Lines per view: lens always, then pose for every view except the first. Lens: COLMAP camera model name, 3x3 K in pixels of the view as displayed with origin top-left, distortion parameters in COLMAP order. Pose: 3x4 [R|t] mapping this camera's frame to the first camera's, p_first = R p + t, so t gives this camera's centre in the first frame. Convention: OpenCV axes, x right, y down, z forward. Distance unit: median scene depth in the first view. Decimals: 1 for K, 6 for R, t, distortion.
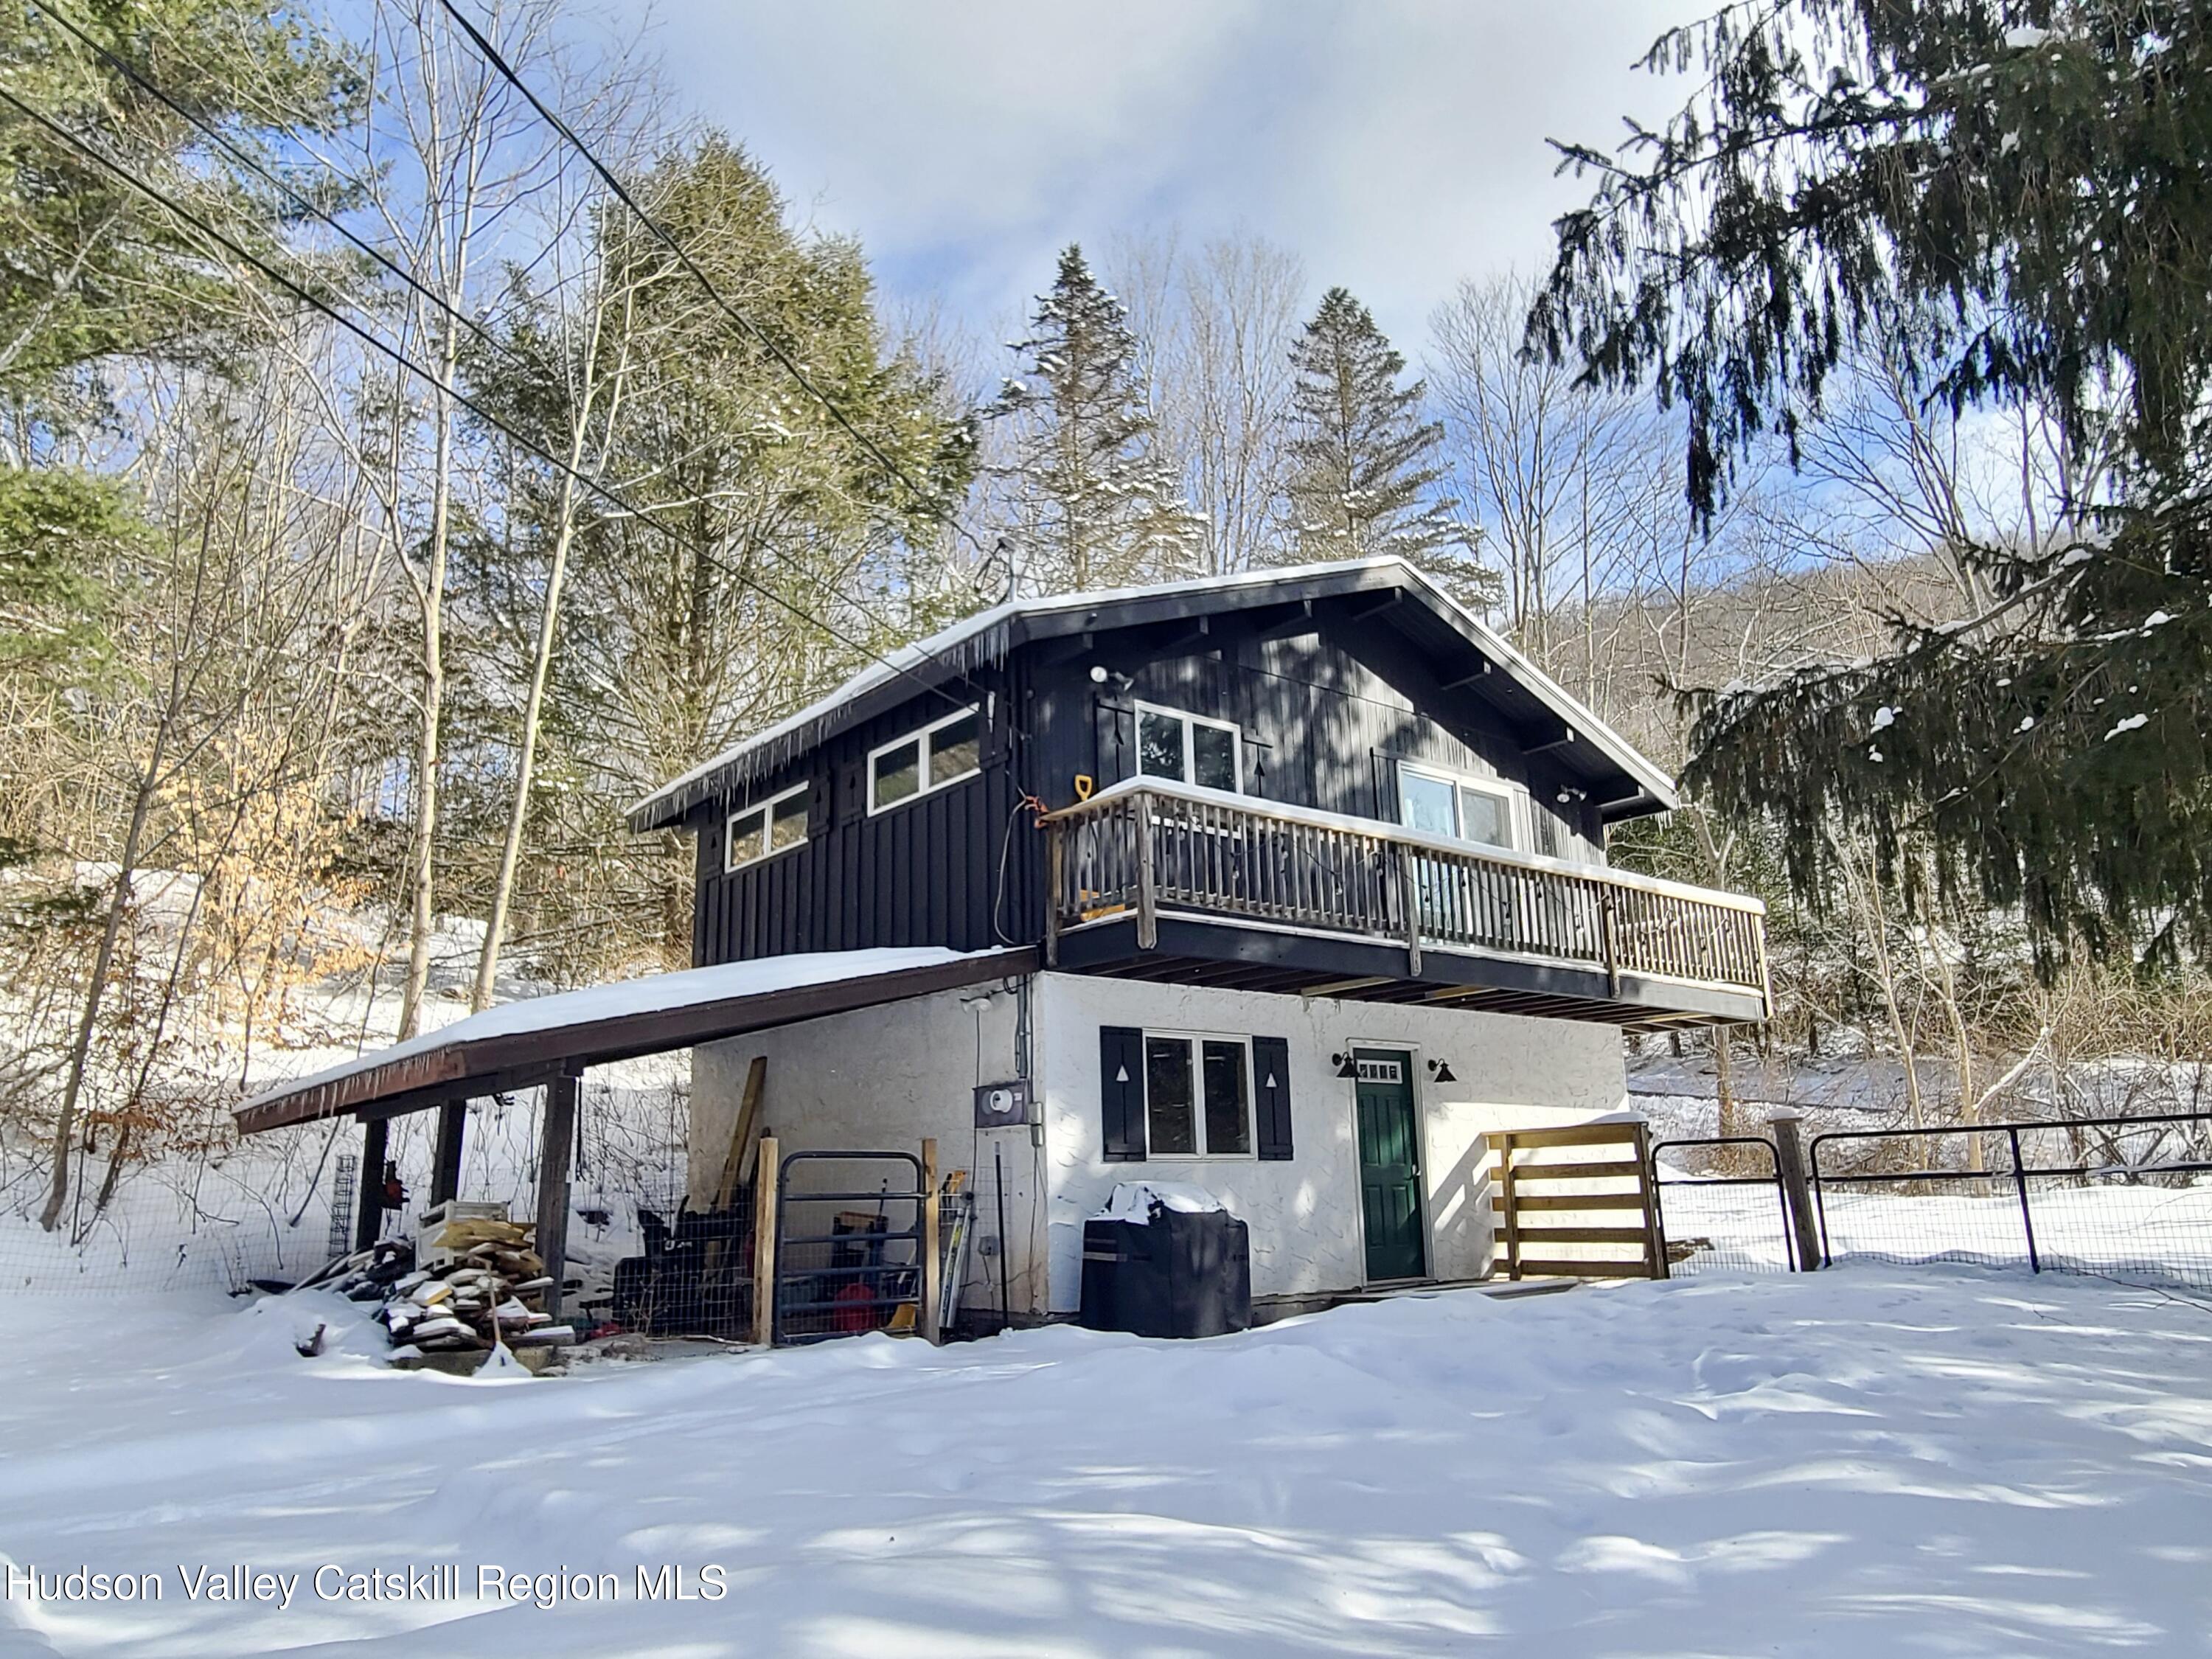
lens RADIAL K [[1498.9, 0, 1099.3], [0, 1498.9, 833.1], [0, 0, 1]] dist [0.010667, -0.010594]
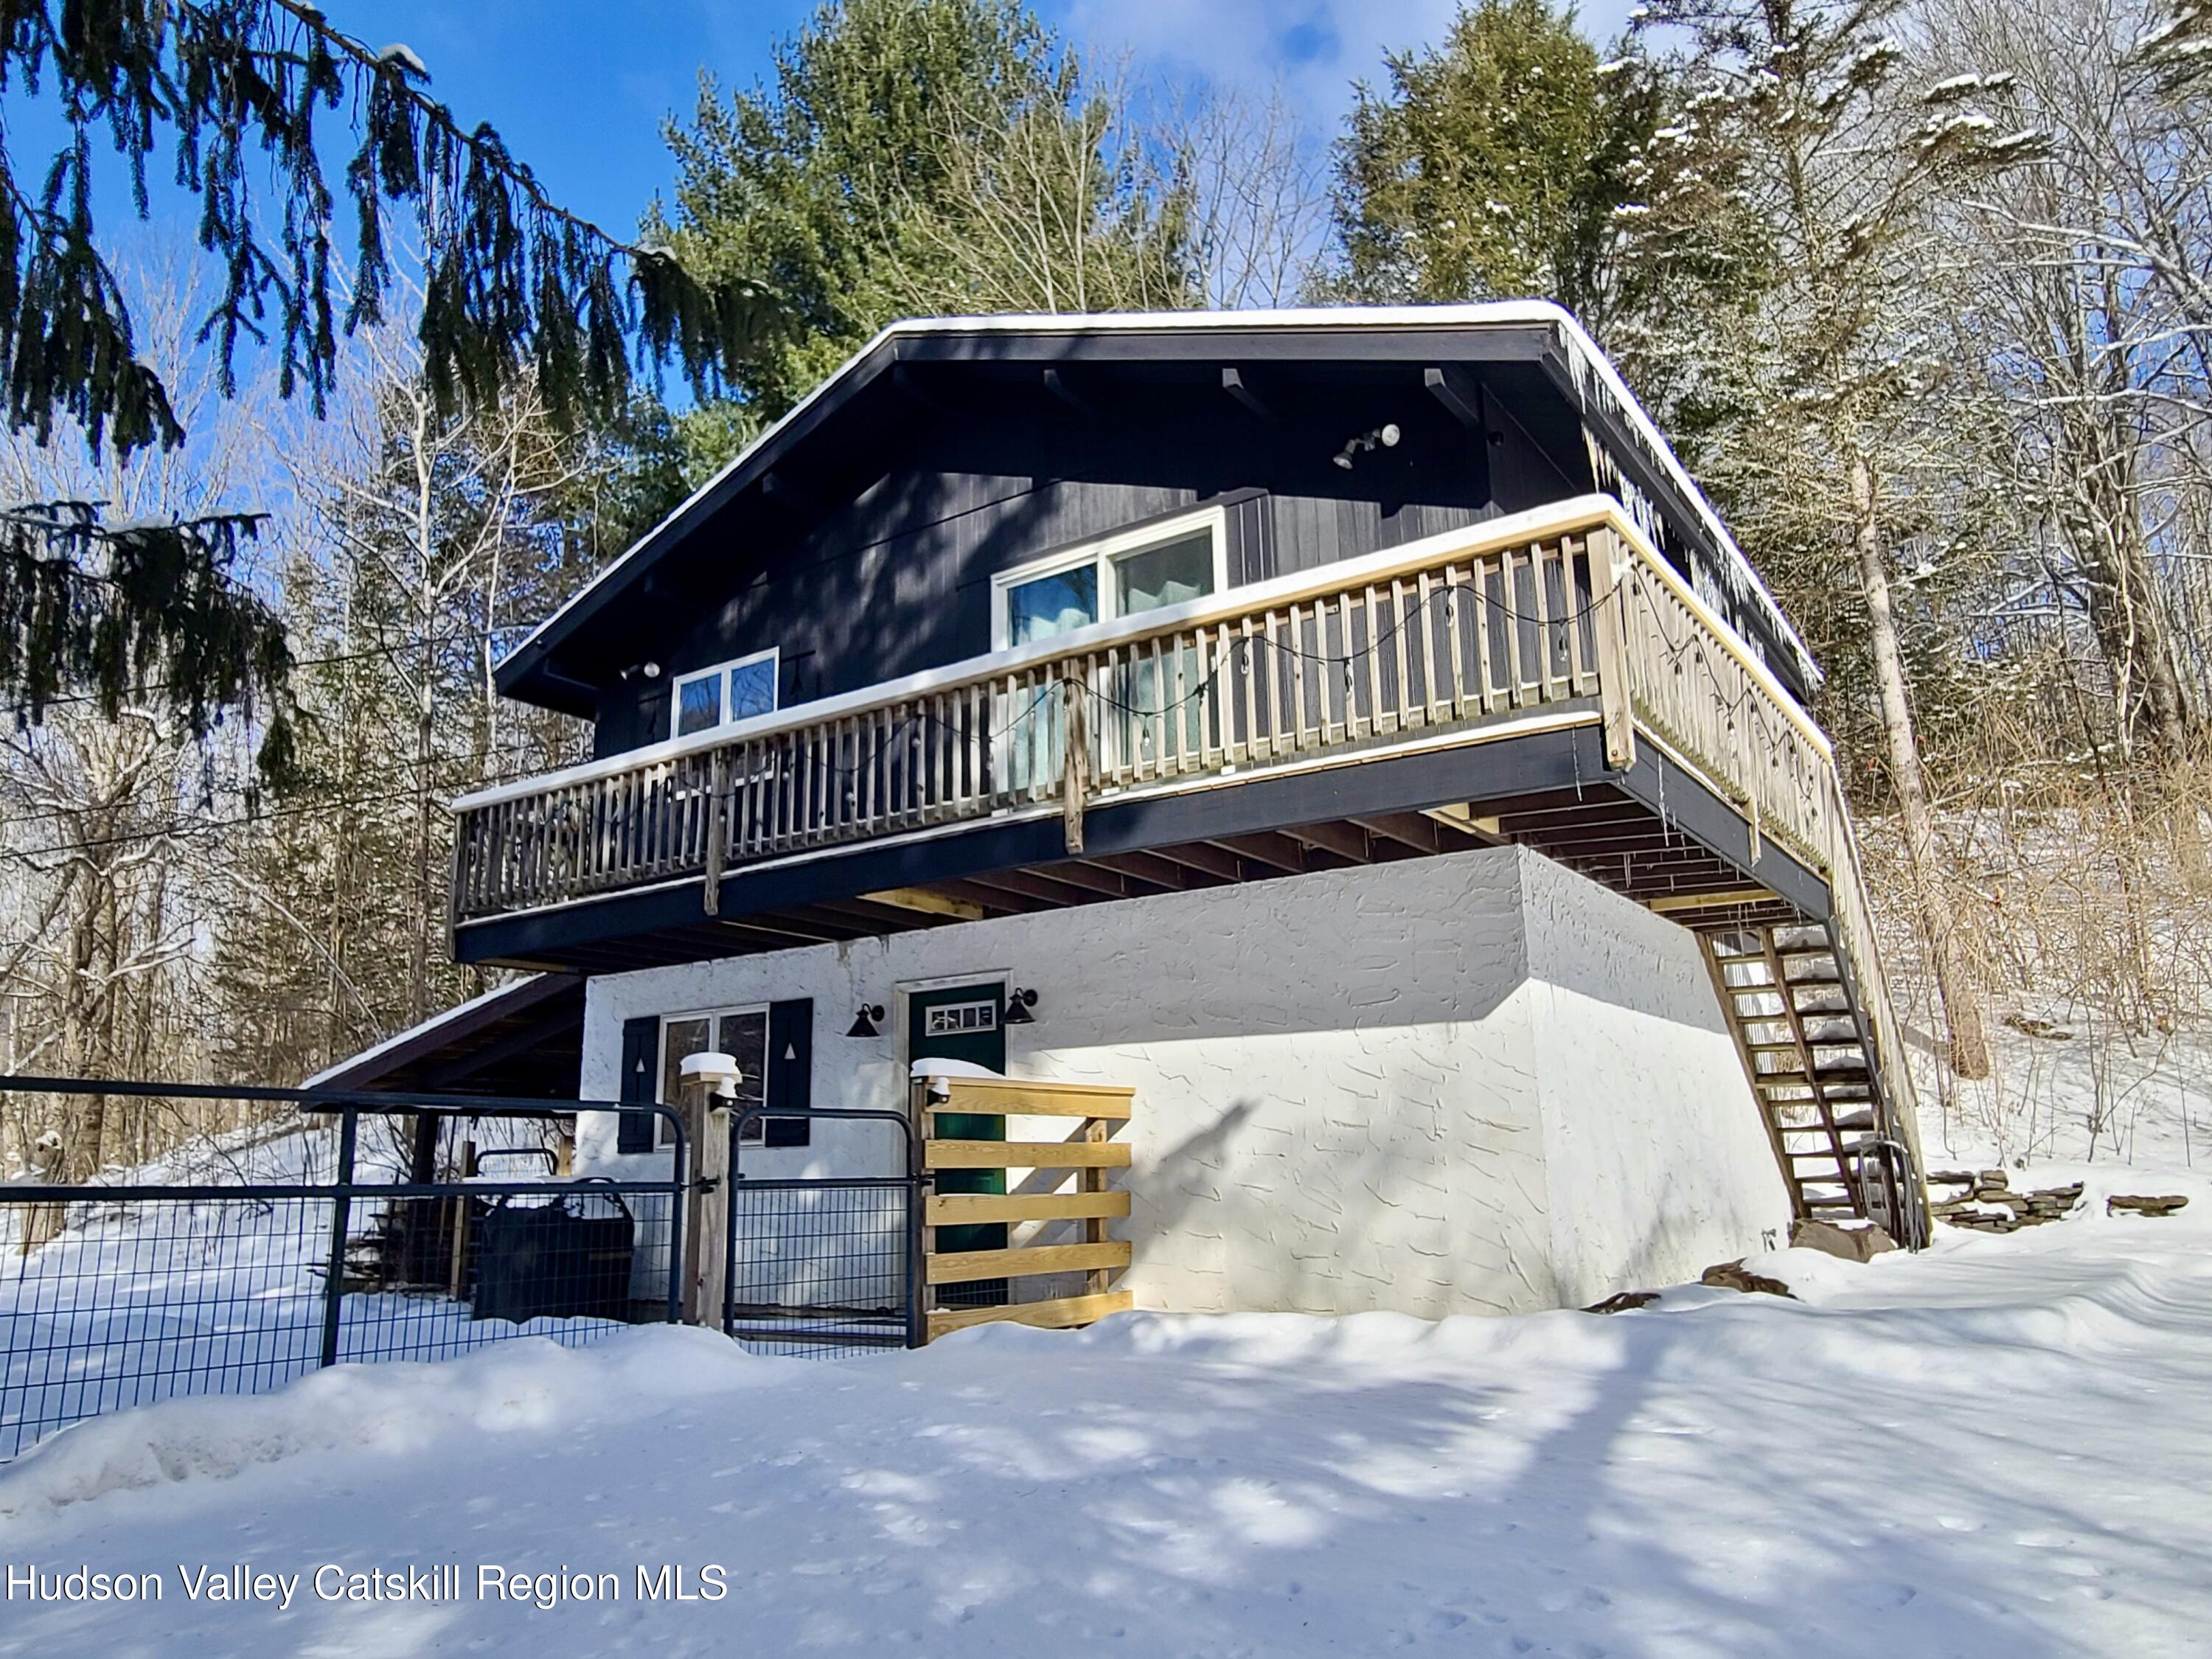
lens RADIAL K [[1498.9, 0, 1098.8], [0, 1498.9, 826.3], [0, 0, 1]] dist [0.010667, -0.010594]
pose [[0.294108, -0.221167, -0.929831, 0.879033], [0.226953, 0.961194, -0.156841, 0.195096], [0.928436, -0.164899, 0.332889, 0.822799]]
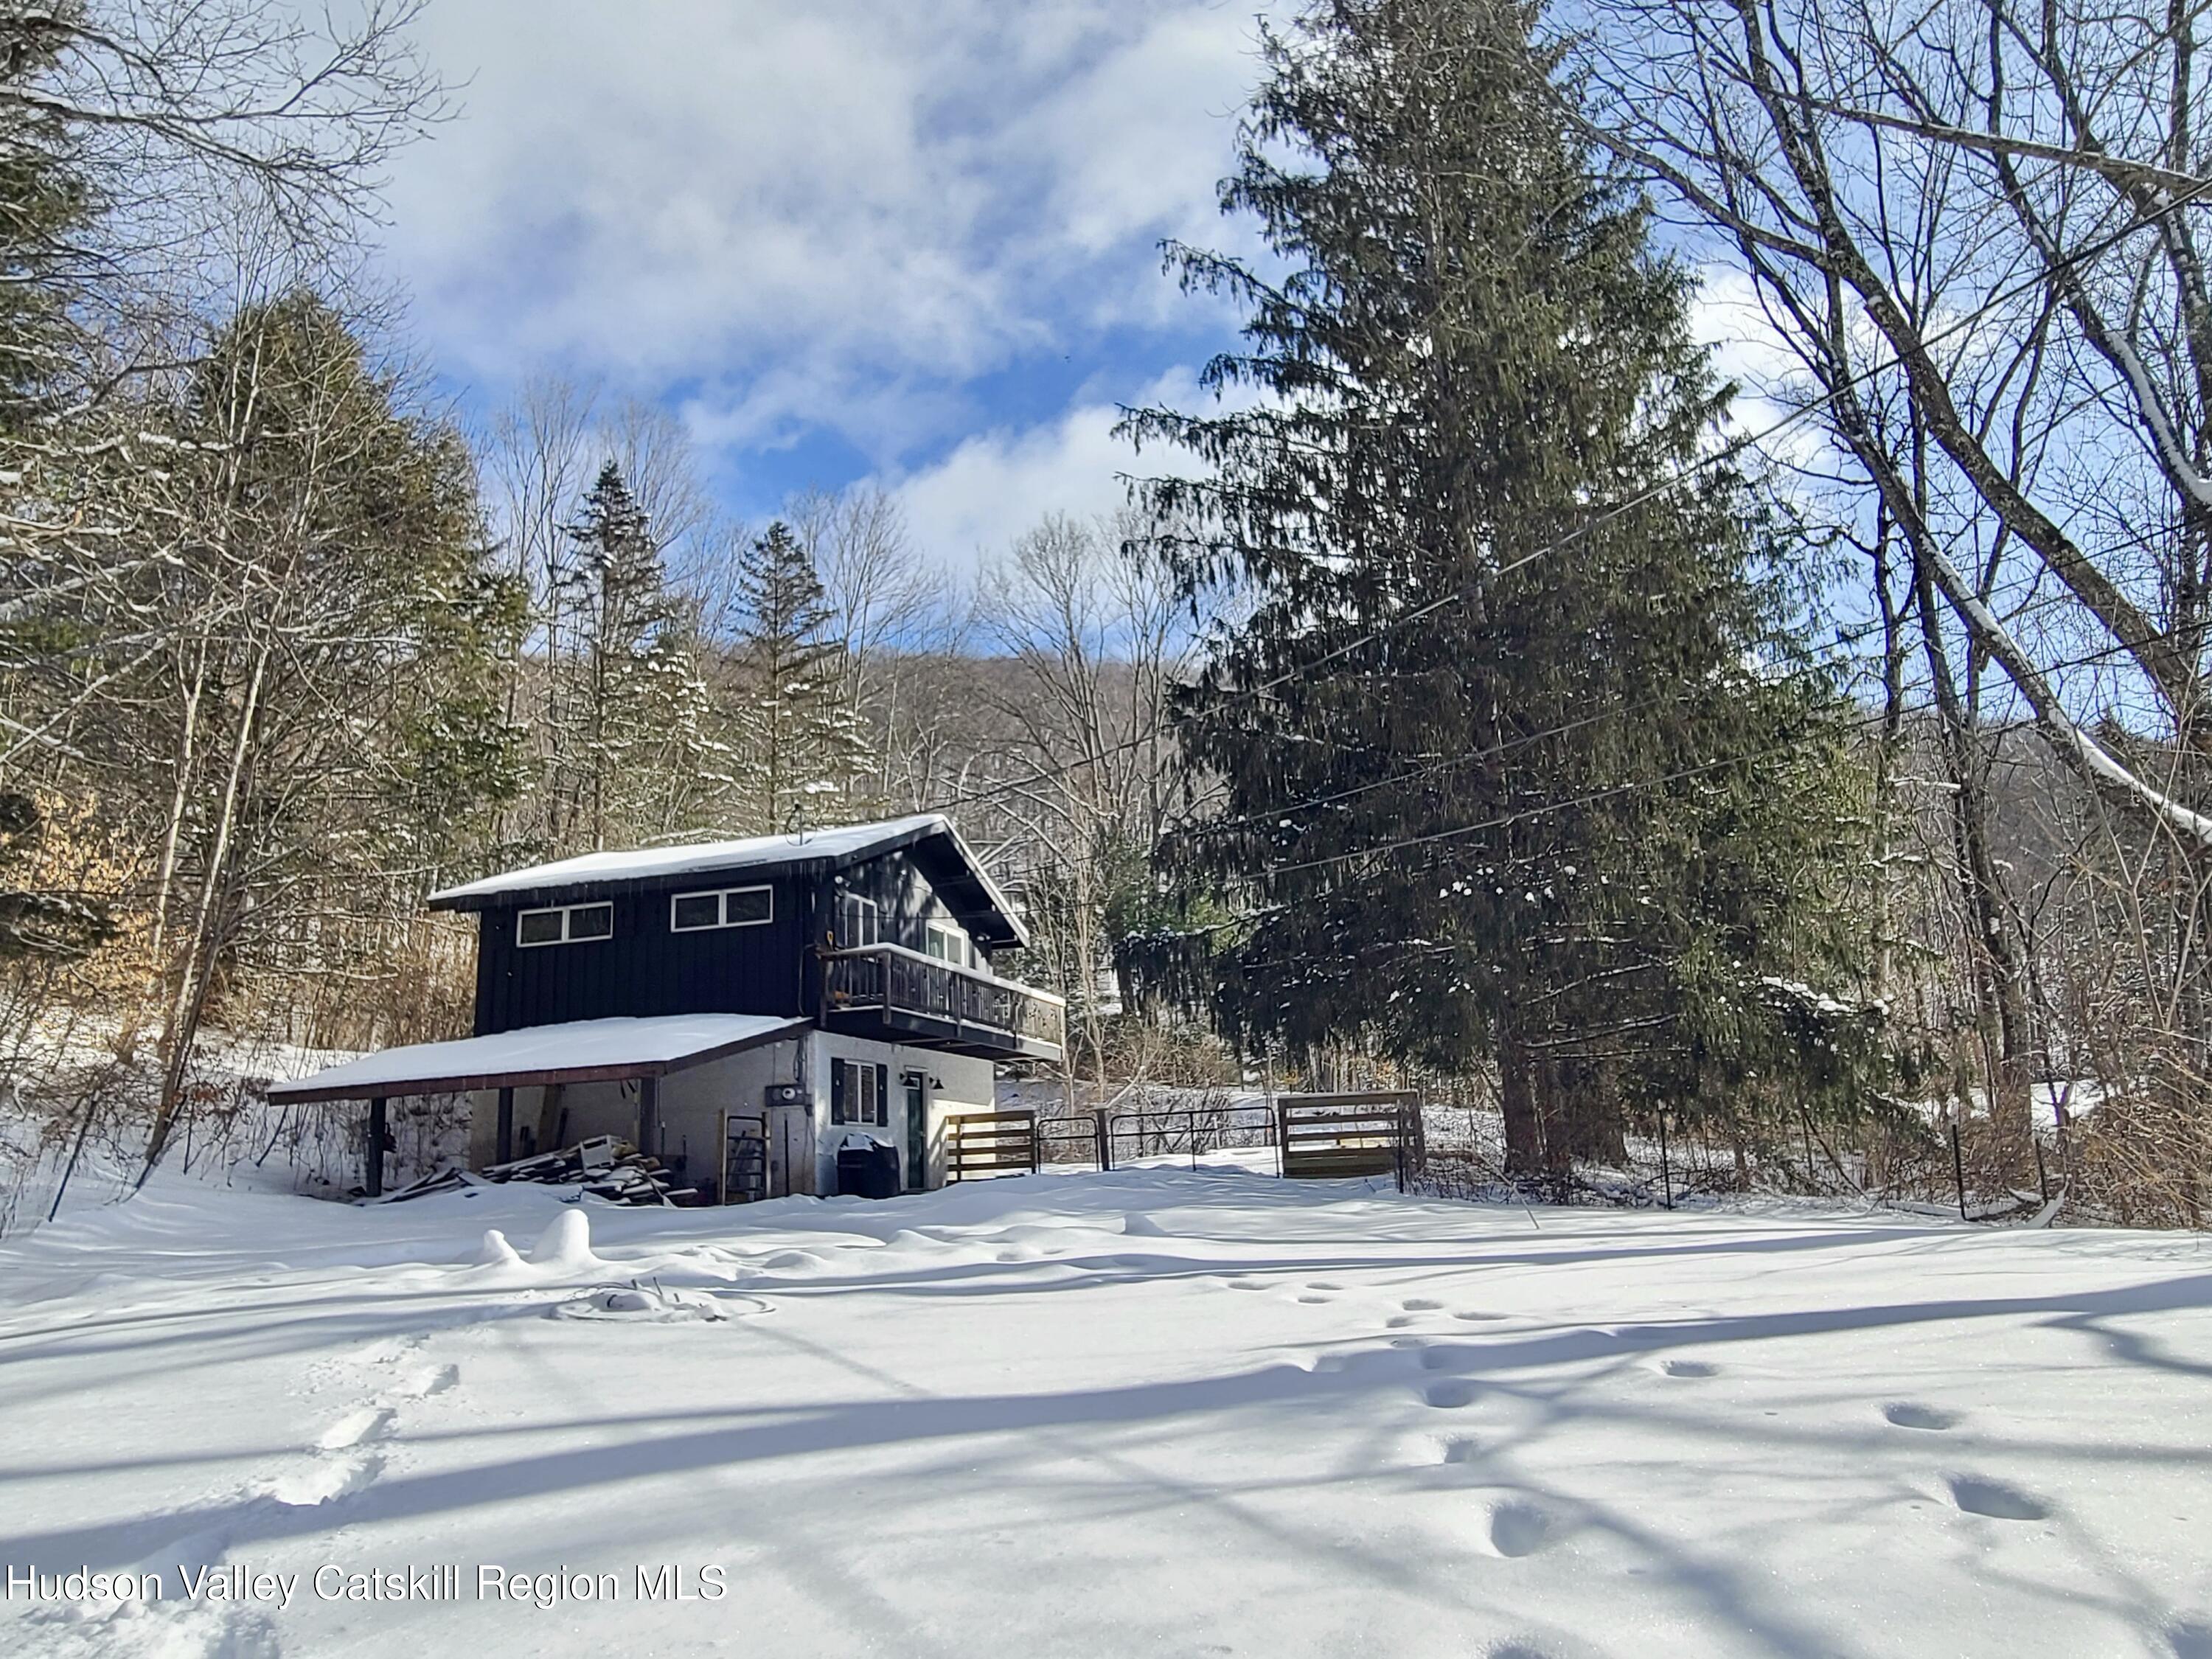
lens RADIAL K [[1498.9, 0, 1108.0], [0, 1498.9, 833.0], [0, 0, 1]] dist [0.010667, -0.010594]
pose [[0.823977, 0.117695, 0.554265, -0.705270], [-0.113884, 0.992628, -0.041478, -0.108644], [-0.555061, -0.028945, 0.831306, -0.732797]]
